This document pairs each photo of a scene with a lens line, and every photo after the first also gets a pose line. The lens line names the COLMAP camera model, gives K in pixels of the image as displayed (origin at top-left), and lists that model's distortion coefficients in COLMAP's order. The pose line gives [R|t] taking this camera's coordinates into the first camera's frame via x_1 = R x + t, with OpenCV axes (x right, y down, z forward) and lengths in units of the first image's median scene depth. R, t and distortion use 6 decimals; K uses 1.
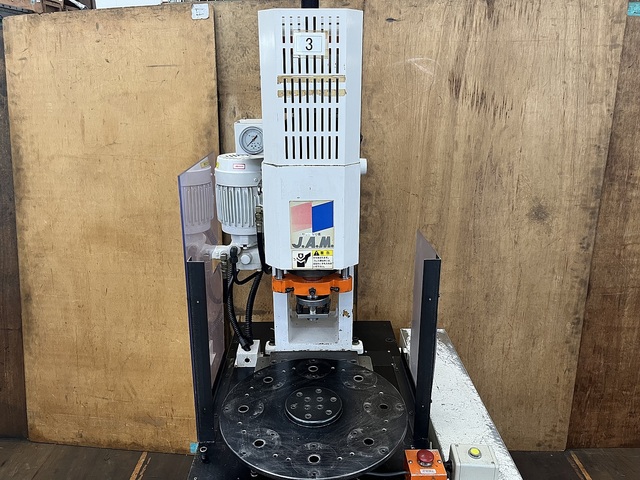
lens RADIAL K [[494.6, 0, 320.0], [0, 494.6, 240.0], [0, 0, 1]] dist [0.053850, -0.102526]
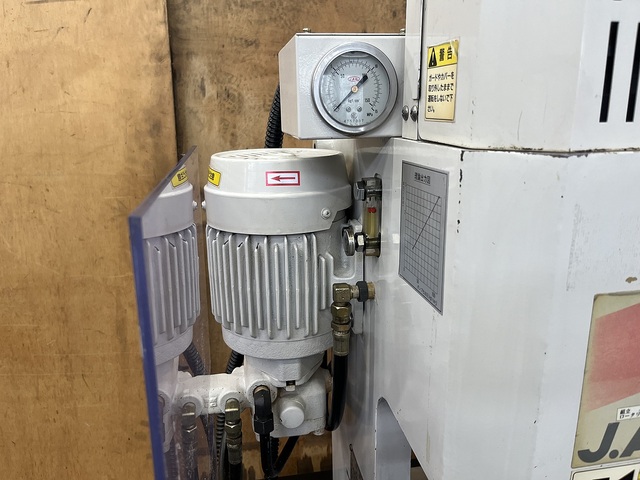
lens RADIAL K [[494.6, 0, 320.0], [0, 494.6, 240.0], [0, 0, 1]] dist [0.053850, -0.102526]
pose [[0.986814, -0.054041, 0.152571, -0.140871], [0.061563, 0.997087, -0.045017, -0.062493], [-0.149694, 0.053816, 0.987267, 0.468620]]
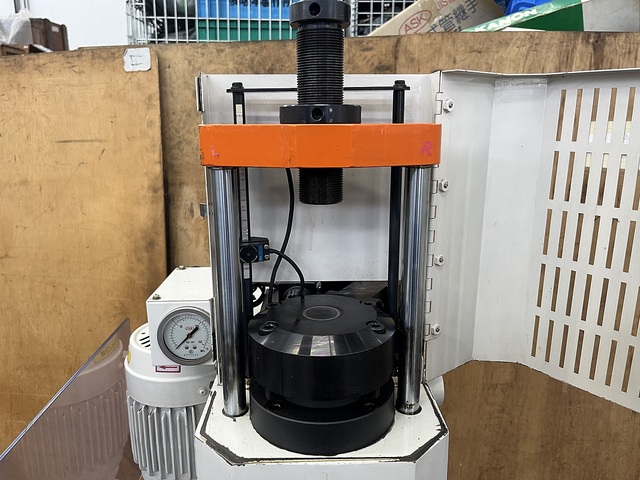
lens RADIAL K [[494.6, 0, 320.0], [0, 494.6, 240.0], [0, 0, 1]] dist [0.053850, -0.102526]
pose [[0.999873, -0.005802, 0.014857, -0.016216], [0.007045, 0.996353, -0.085039, -0.166395], [-0.014309, 0.085133, 0.996267, 0.366955]]
